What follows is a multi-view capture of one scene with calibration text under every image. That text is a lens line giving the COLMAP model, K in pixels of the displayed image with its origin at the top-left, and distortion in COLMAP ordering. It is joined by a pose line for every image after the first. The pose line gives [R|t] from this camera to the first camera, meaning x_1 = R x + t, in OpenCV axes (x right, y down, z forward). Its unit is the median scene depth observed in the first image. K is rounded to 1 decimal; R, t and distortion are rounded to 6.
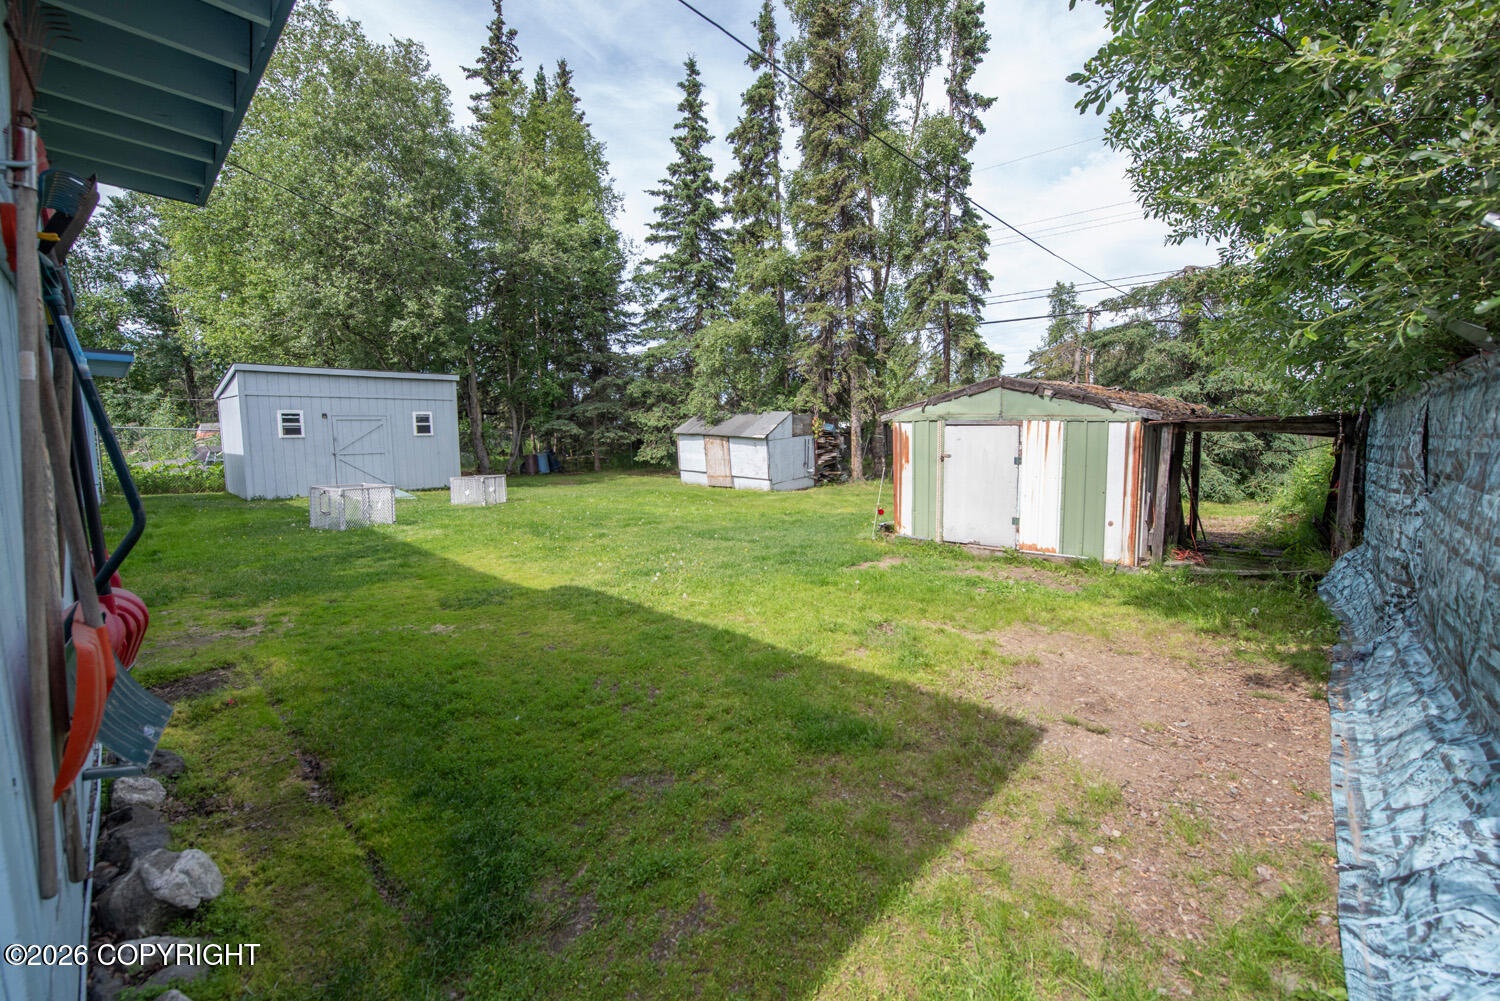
lens RADIAL K [[596.0, 0, 748.1], [0, 596.0, 492.1], [0, 0, 1]] dist [0.000260, 0.000050]
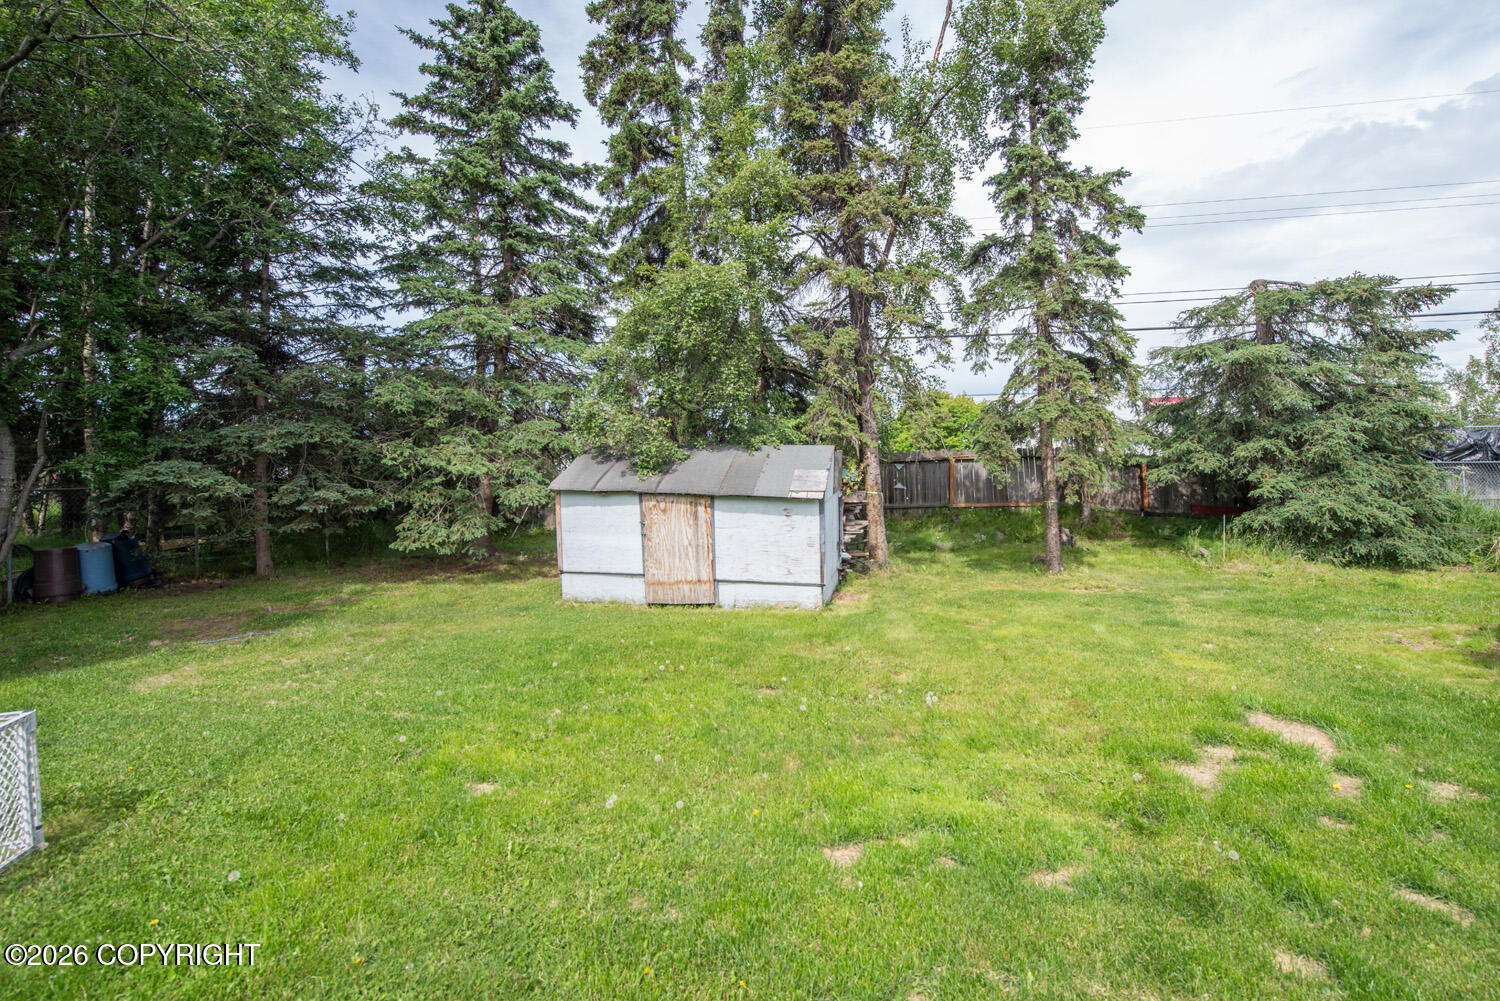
lens RADIAL K [[646.2, 0, 780.4], [0, 646.2, 463.9], [0, 0, 1]] dist [-0.010869, 0.000172]
pose [[0.844244, 0.007429, 0.535908, -0.241310], [0.060928, 0.992092, -0.109736, -0.055170], [-0.532485, 0.125296, 0.837115, 0.503848]]
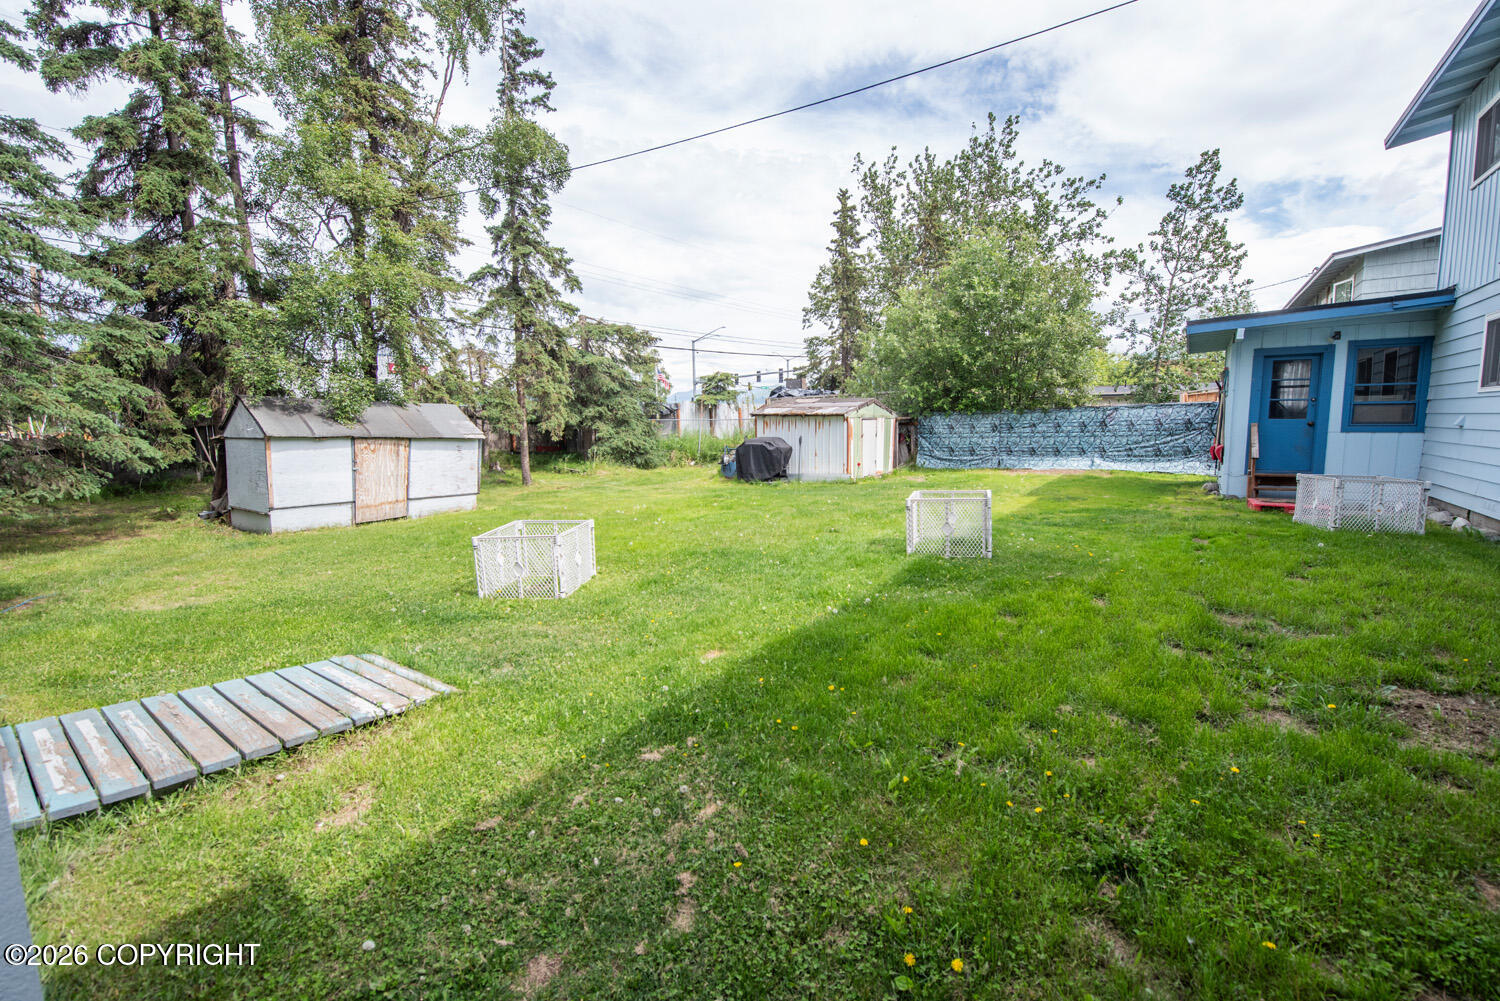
lens RADIAL K [[616.3, 0, 741.0], [0, 616.3, 476.7], [0, 0, 1]] dist [-0.012335, -0.000085]
pose [[-0.116059, -0.078362, 0.990146, -0.689960], [0.118893, 0.988619, 0.092177, -0.065669], [-0.986101, 0.128420, -0.105421, 0.663575]]
